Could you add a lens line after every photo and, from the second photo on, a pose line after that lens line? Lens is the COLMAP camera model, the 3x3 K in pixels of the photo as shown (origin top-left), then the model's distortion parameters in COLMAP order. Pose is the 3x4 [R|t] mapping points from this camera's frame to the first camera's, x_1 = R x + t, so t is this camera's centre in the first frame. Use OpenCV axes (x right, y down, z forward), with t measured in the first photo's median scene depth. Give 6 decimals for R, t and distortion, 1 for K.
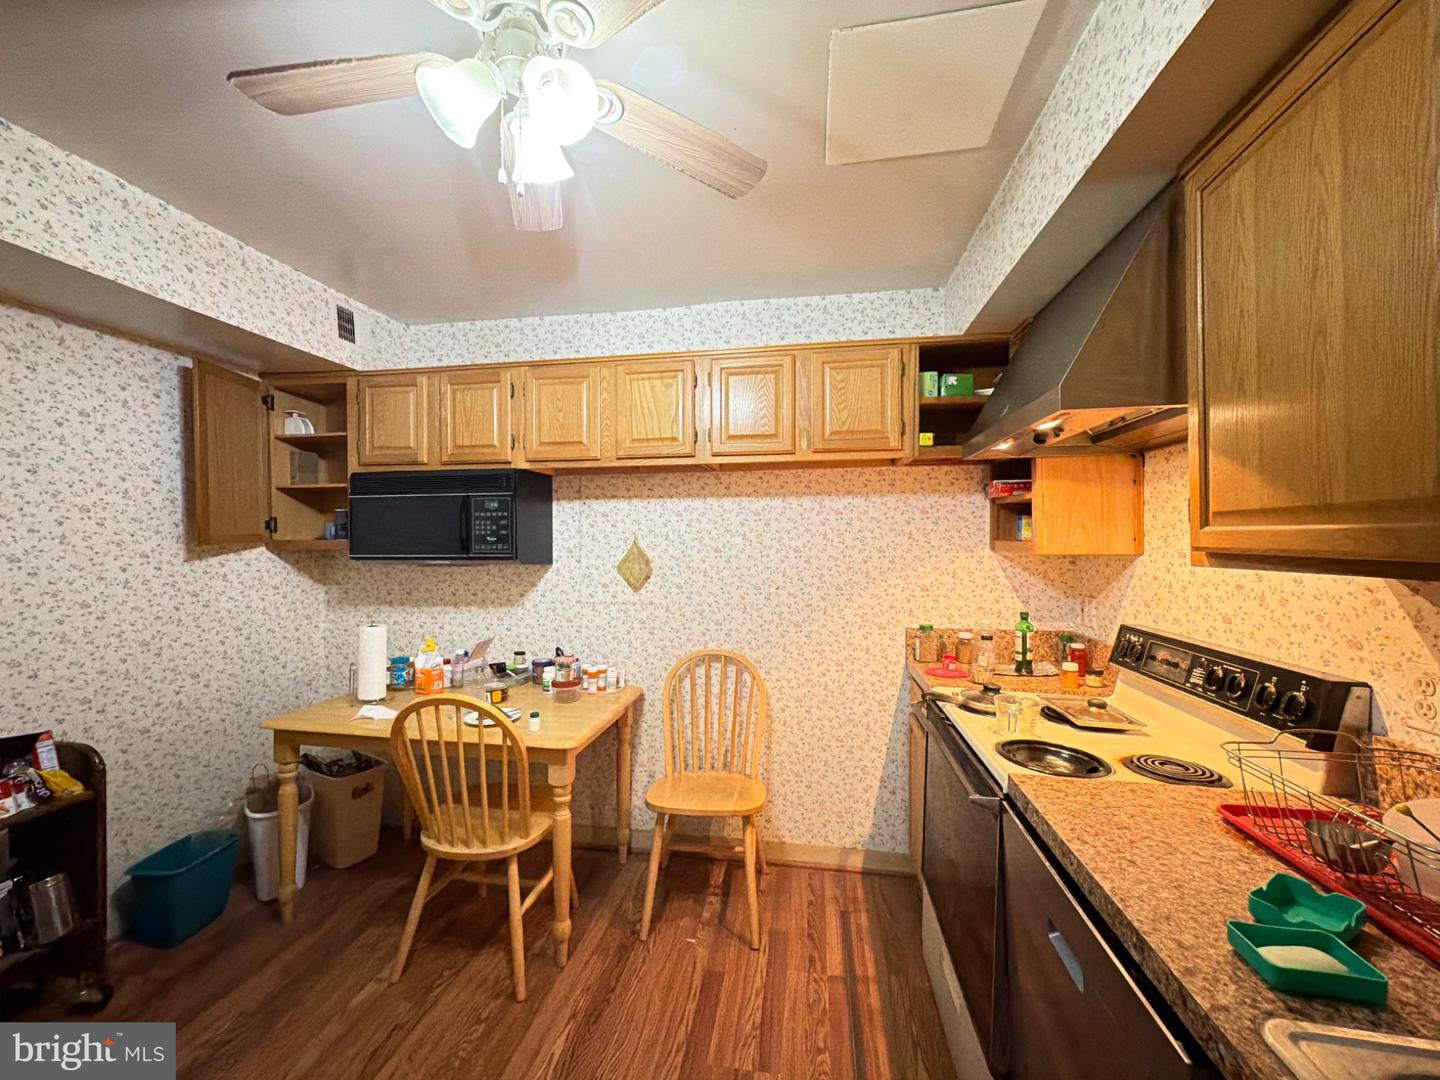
lens RADIAL K [[573.4, 0, 709.9], [0, 573.4, 539.0], [0, 0, 1]] dist [-0.001396, -0.000199]
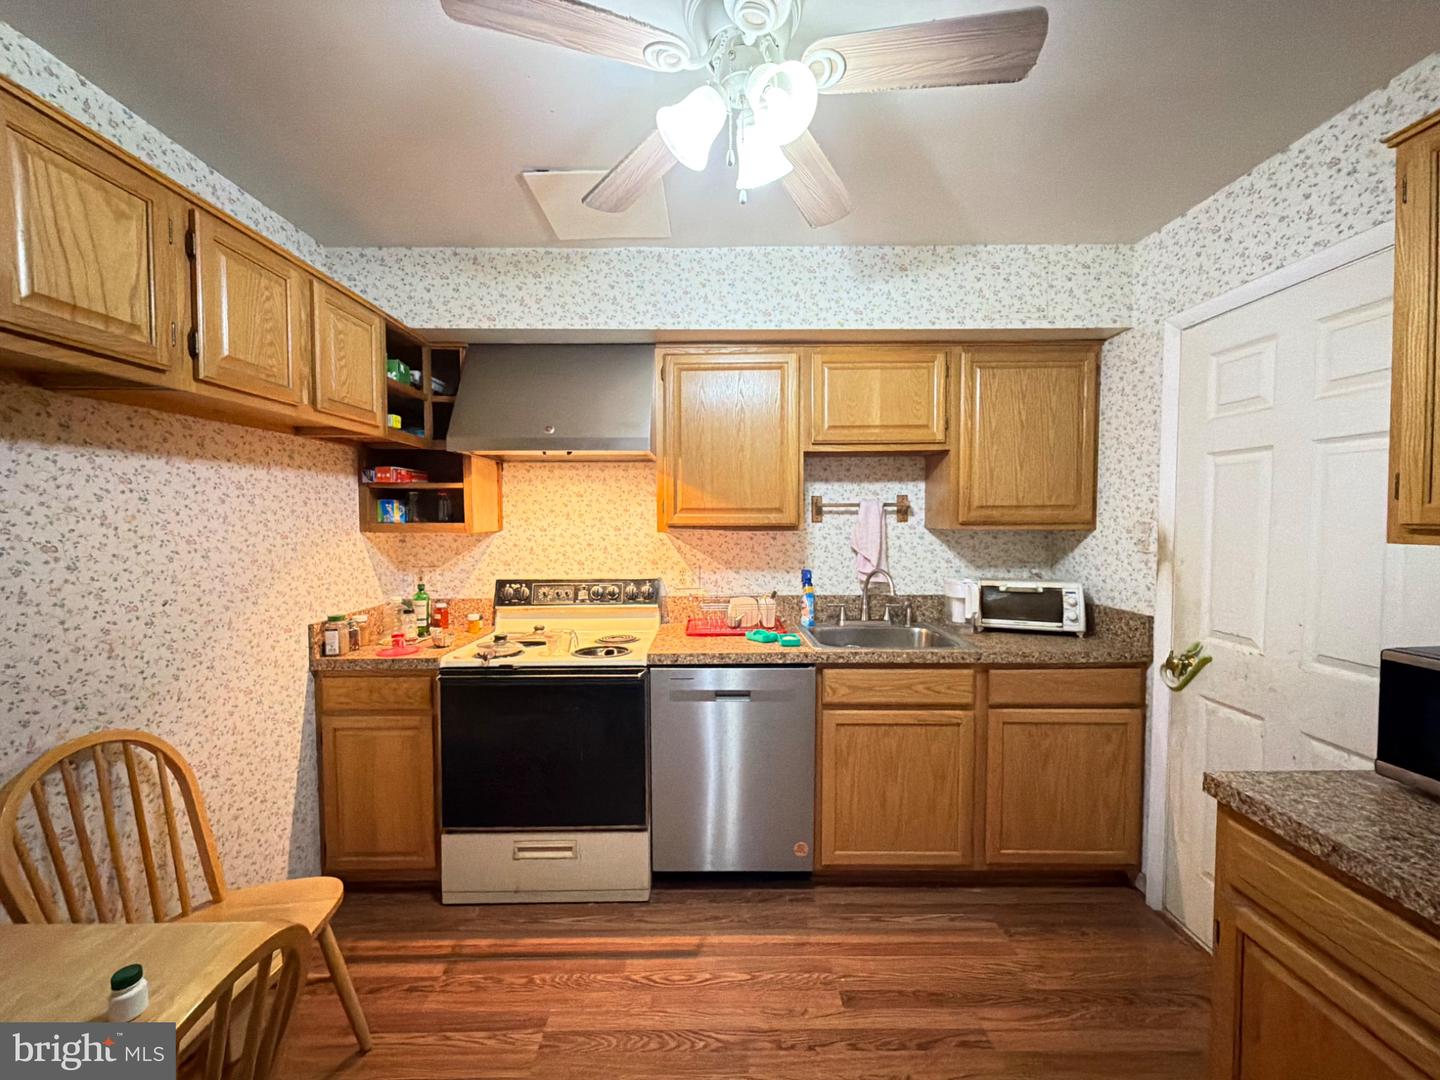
lens RADIAL K [[573.4, 0, 714.9], [0, 573.4, 540.0], [0, 0, 1]] dist [-0.001396, -0.000199]
pose [[-0.174691, -0.038499, 0.983870, -0.696316], [0.006640, 0.999166, 0.040277, -0.004240], [-0.984601, 0.013569, -0.174290, 0.618743]]
